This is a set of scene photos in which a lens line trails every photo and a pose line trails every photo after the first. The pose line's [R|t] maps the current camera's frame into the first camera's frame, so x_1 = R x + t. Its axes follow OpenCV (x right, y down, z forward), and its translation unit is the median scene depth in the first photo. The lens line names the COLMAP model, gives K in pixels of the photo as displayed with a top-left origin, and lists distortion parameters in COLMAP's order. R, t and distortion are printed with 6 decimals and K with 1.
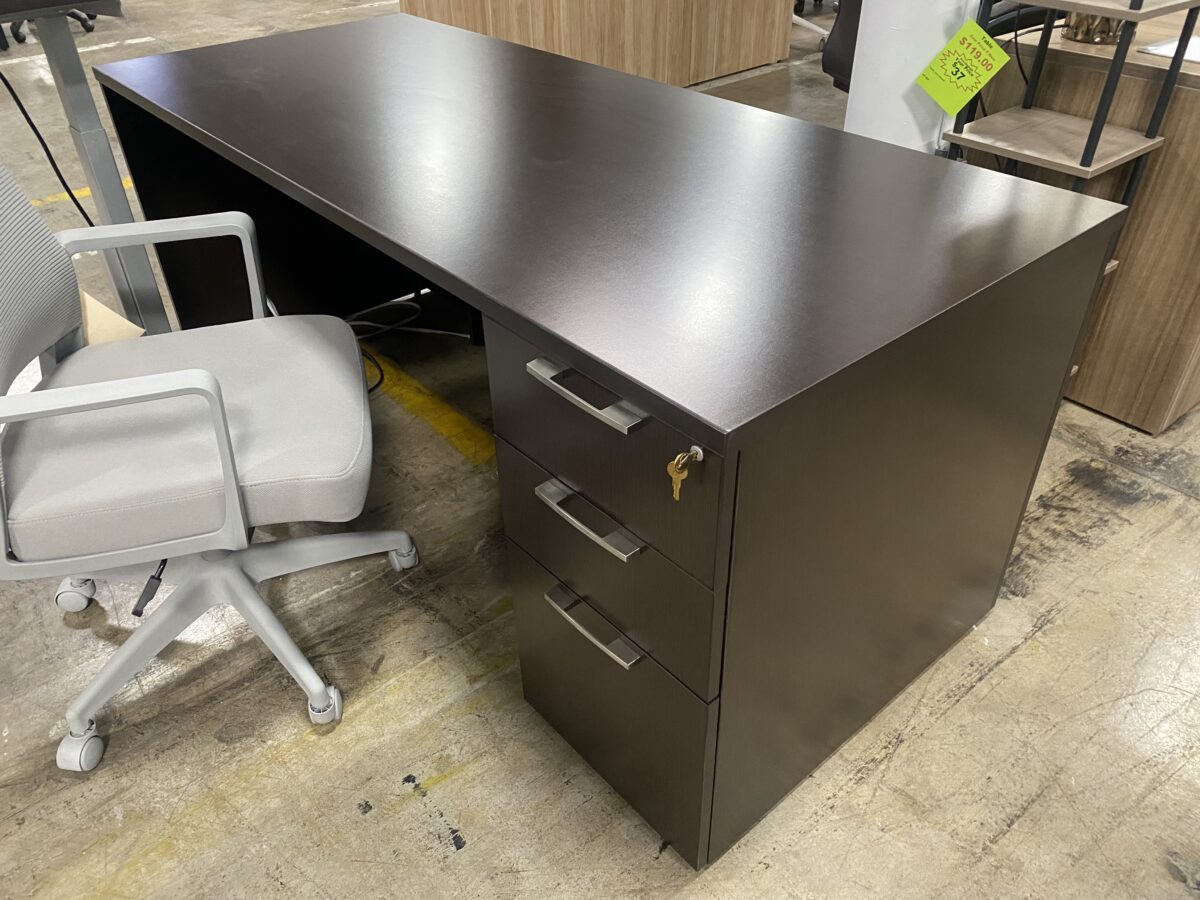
lens RADIAL K [[921.2, 0, 595.1], [0, 921.2, 447.8], [0, 0, 1]] dist [0.006560, 0.000781]
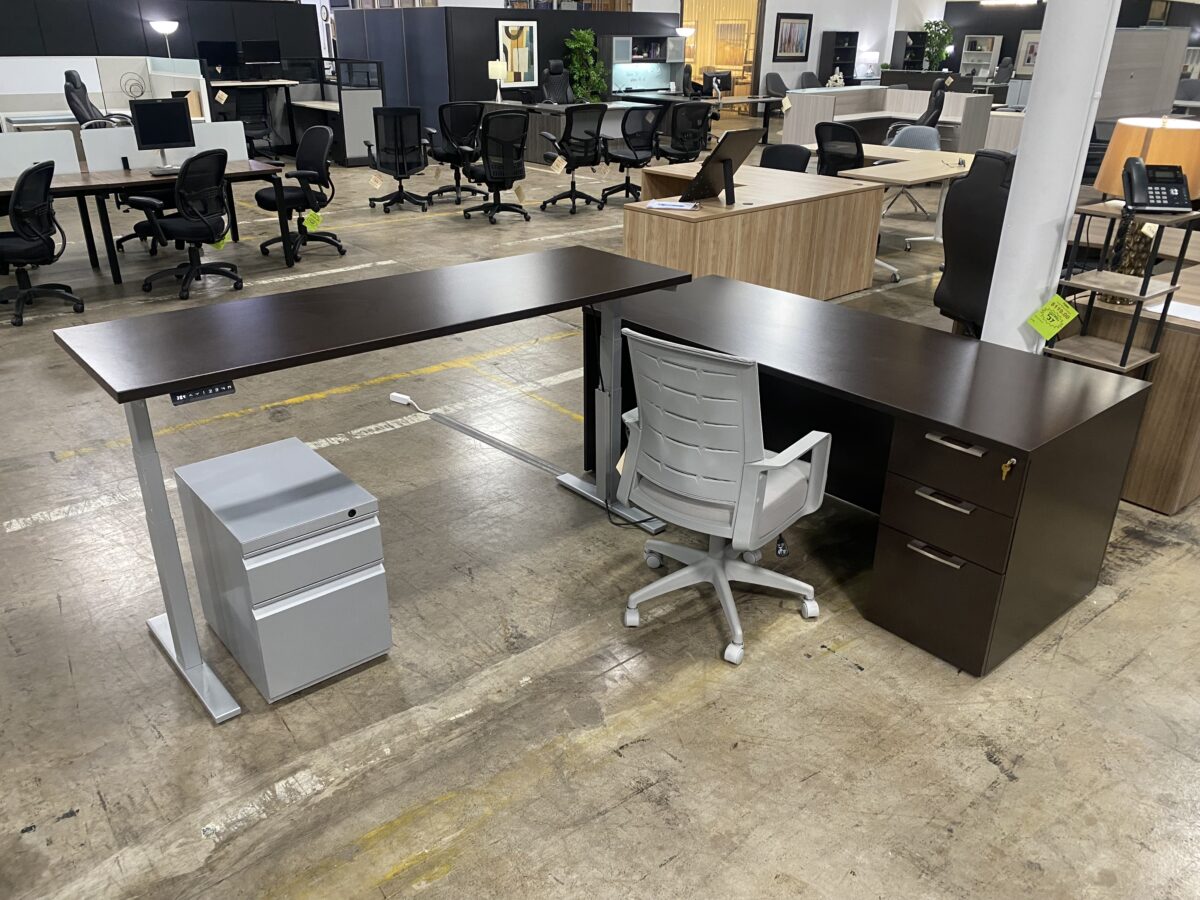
lens RADIAL K [[914.4, 0, 586.2], [0, 914.4, 446.4], [0, 0, 1]] dist [0.015352, -0.006768]
pose [[0.999700, 0.023778, -0.005934, -0.571943], [-0.024481, 0.980199, -0.196498, 0.264154], [0.001144, 0.196584, 0.980486, -0.852891]]
